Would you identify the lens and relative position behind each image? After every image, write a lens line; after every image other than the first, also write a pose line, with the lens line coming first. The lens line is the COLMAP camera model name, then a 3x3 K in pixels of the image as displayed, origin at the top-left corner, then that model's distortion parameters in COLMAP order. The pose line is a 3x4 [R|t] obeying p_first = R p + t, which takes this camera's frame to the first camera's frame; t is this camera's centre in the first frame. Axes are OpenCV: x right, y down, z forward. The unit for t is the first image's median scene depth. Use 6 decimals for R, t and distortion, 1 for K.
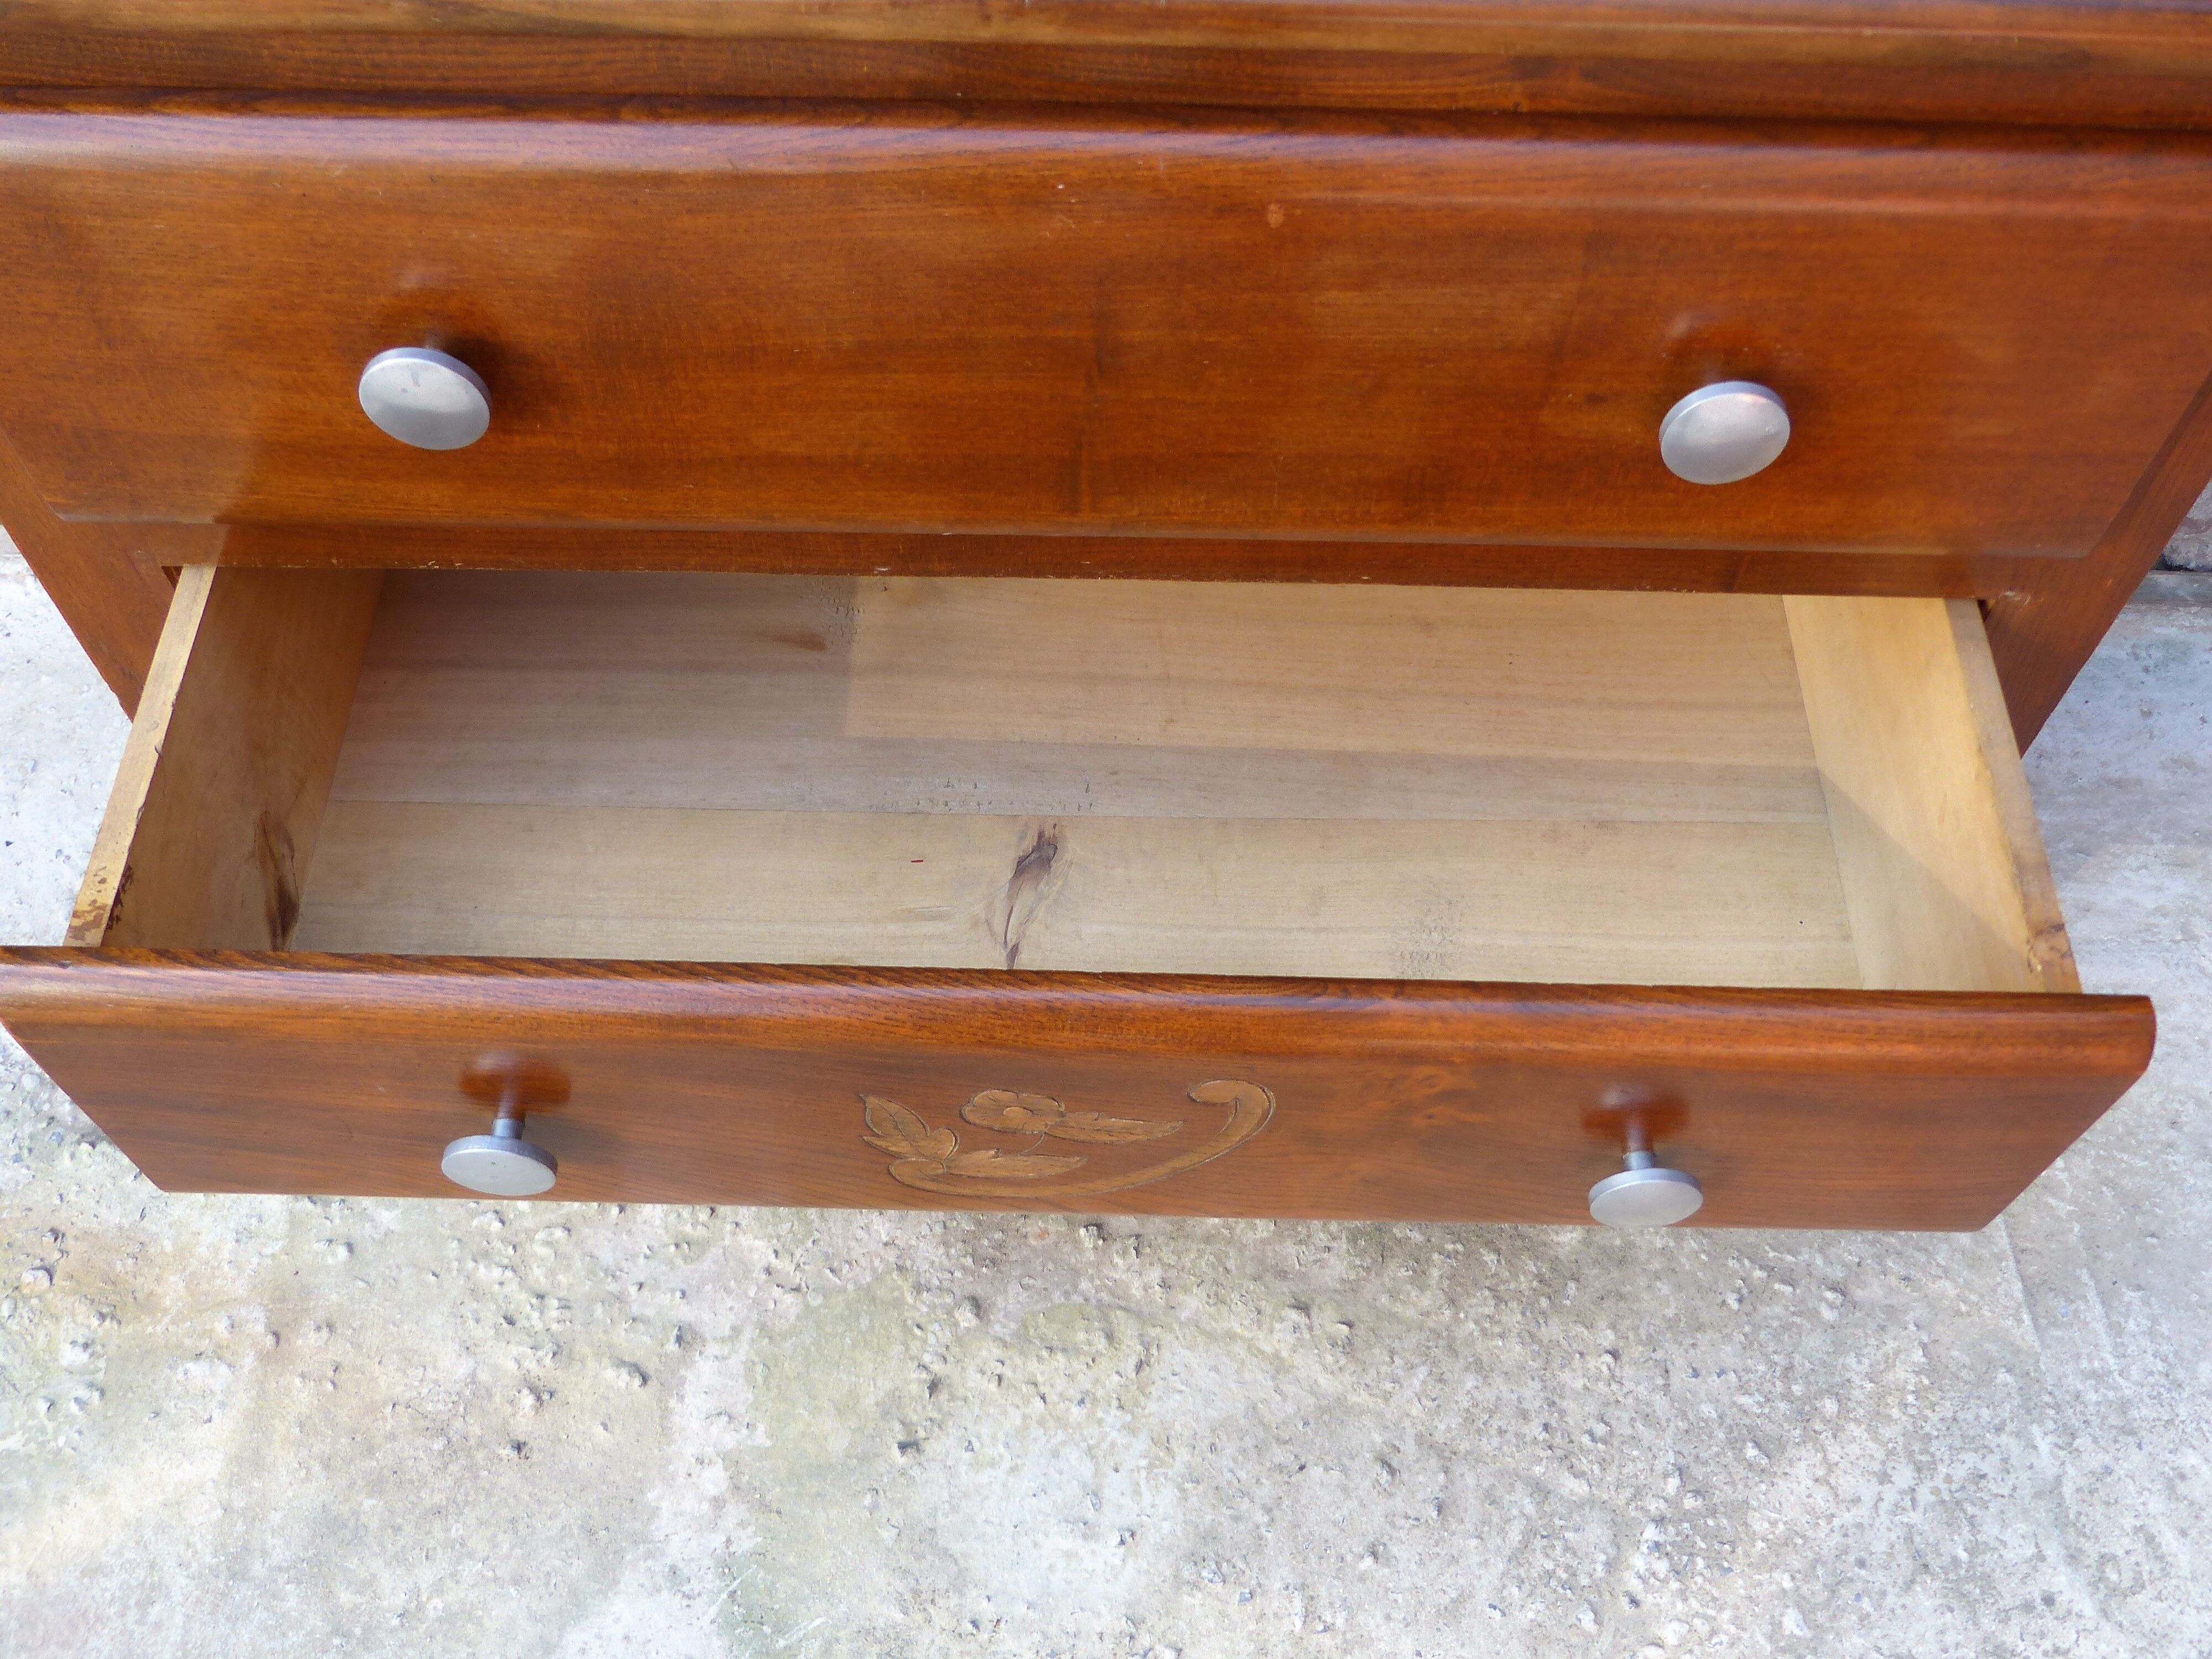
lens RADIAL K [[2061.1, 0, 1113.4], [0, 2061.1, 853.9], [0, 0, 1]] dist [-0.020845, 0.000000]
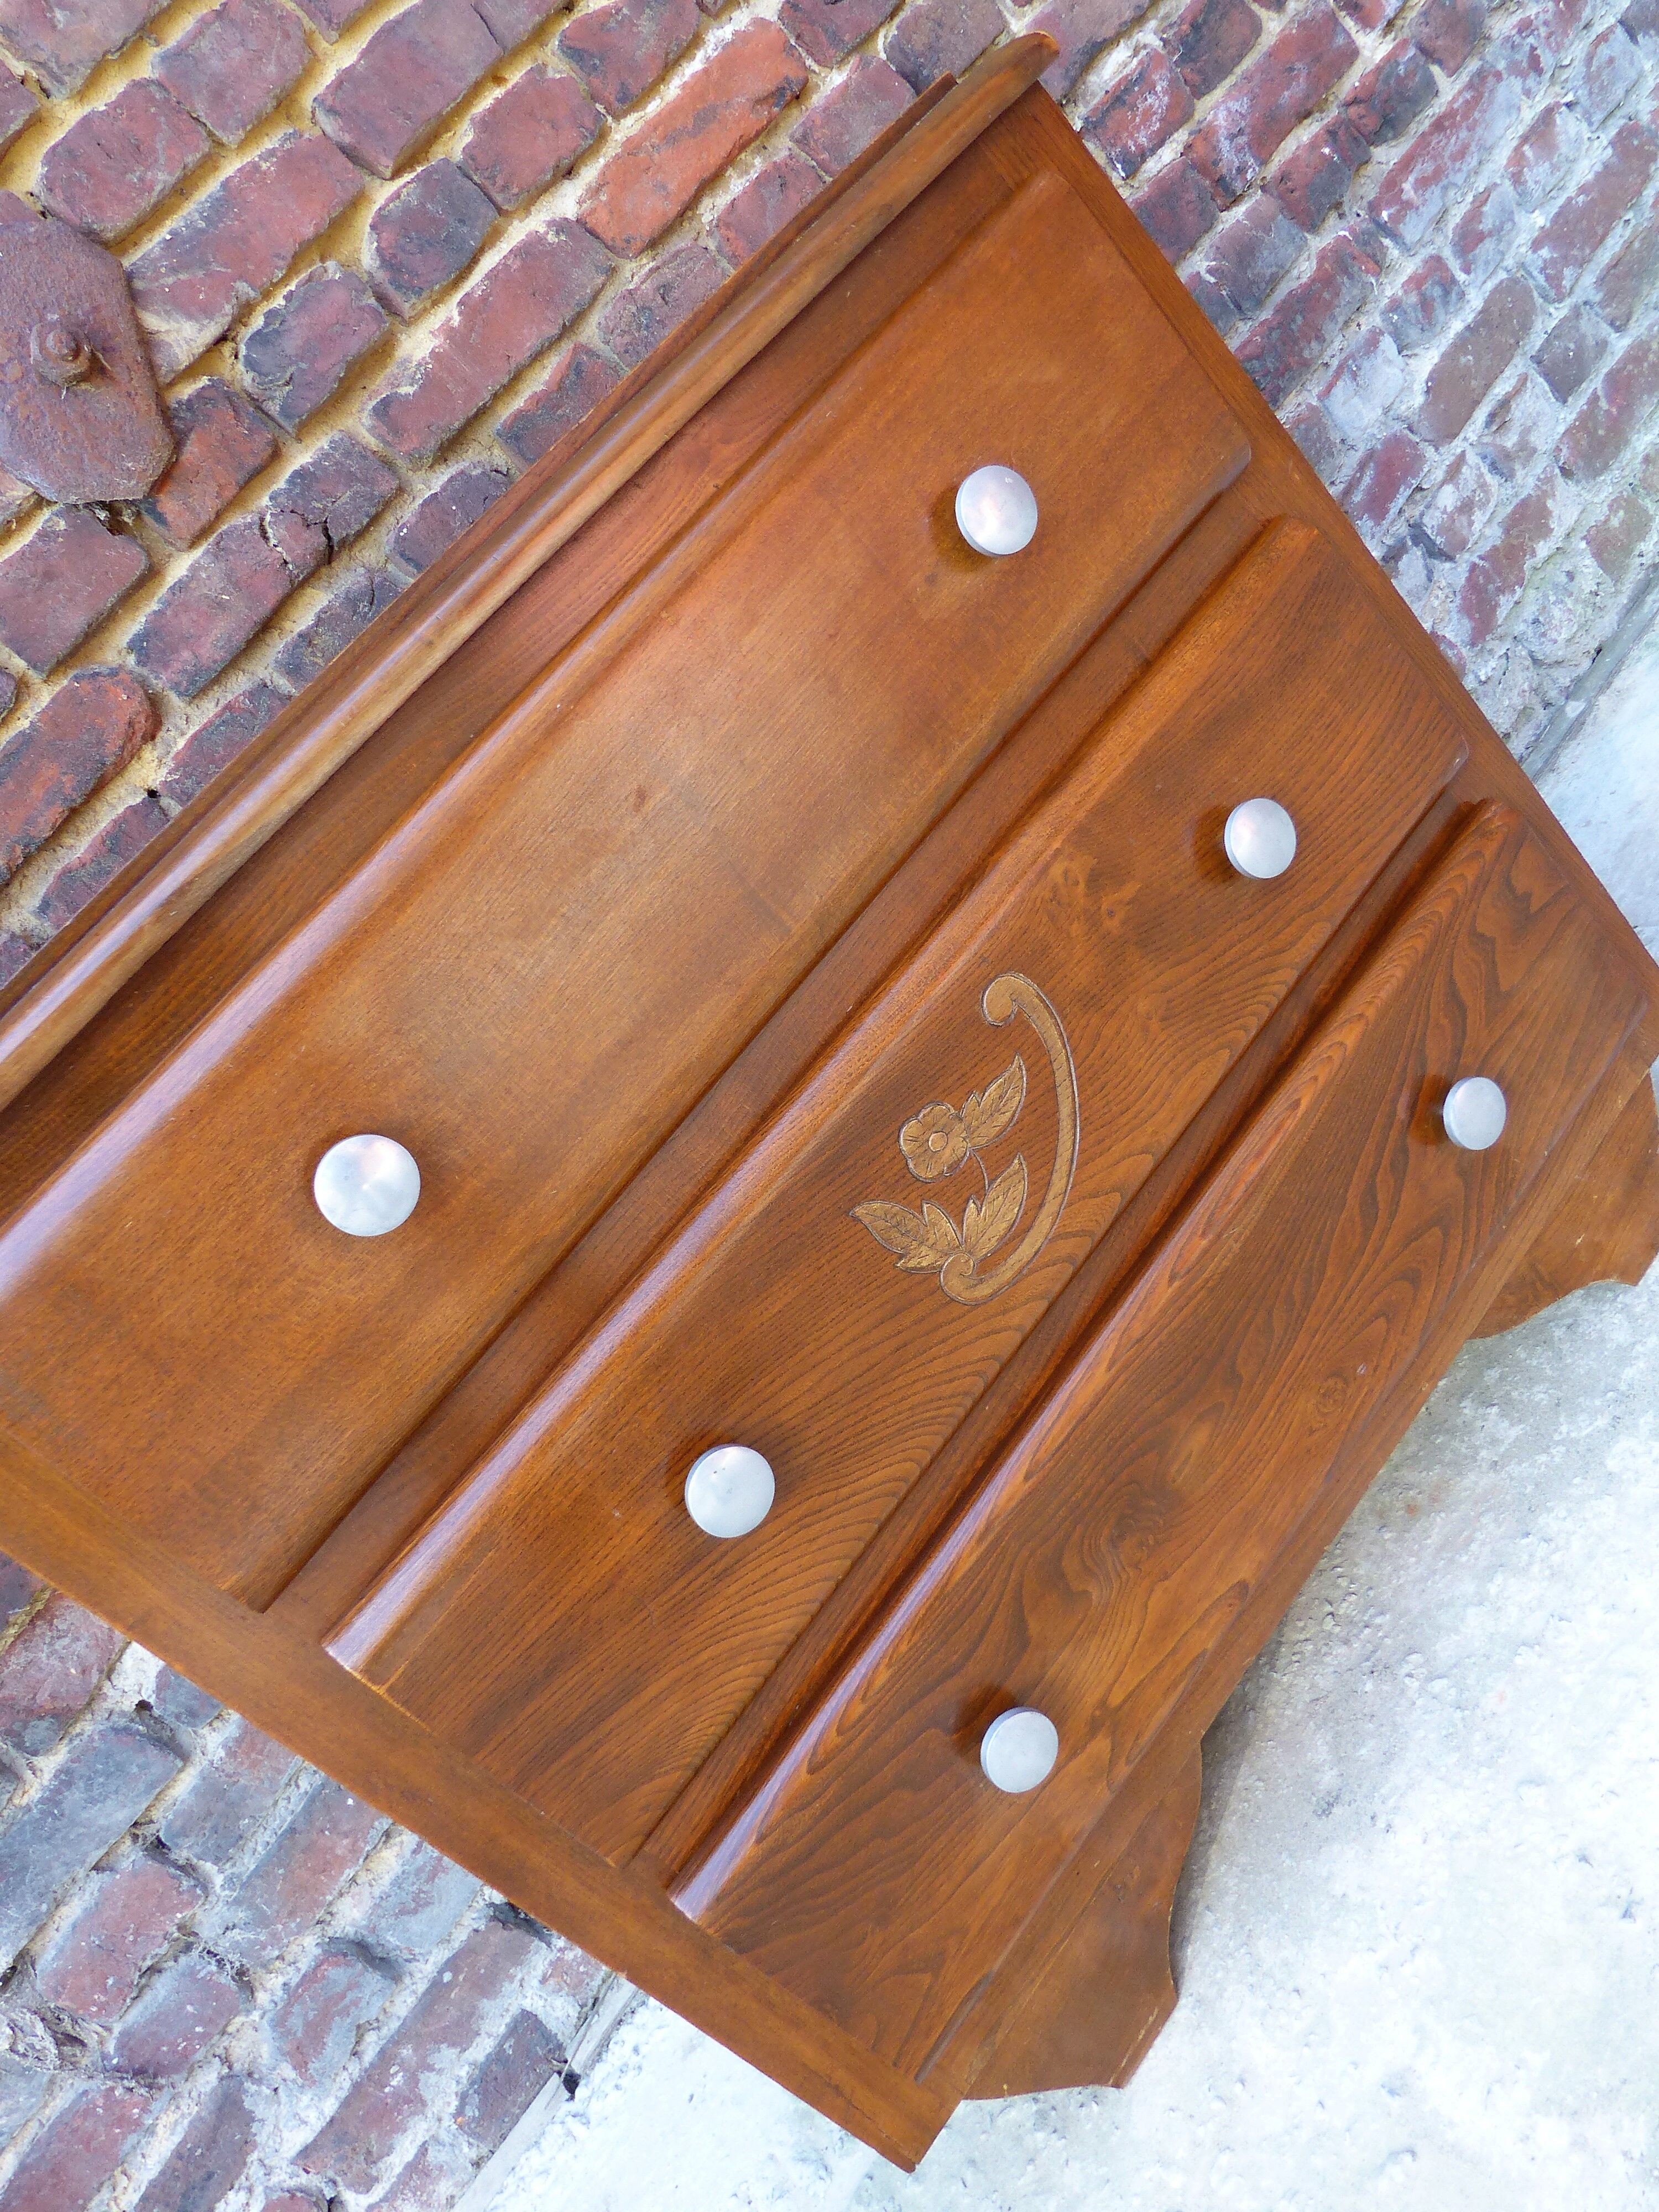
lens RADIAL K [[1692.5, 0, 850.0], [0, 1692.5, 1101.2], [0, 0, 1]] dist [-0.030236, 0.024932]
pose [[0.599181, -0.754927, 0.266586, -0.229340], [0.732053, 0.381786, -0.564214, 0.319353], [0.324161, 0.533222, 0.781405, 0.157582]]
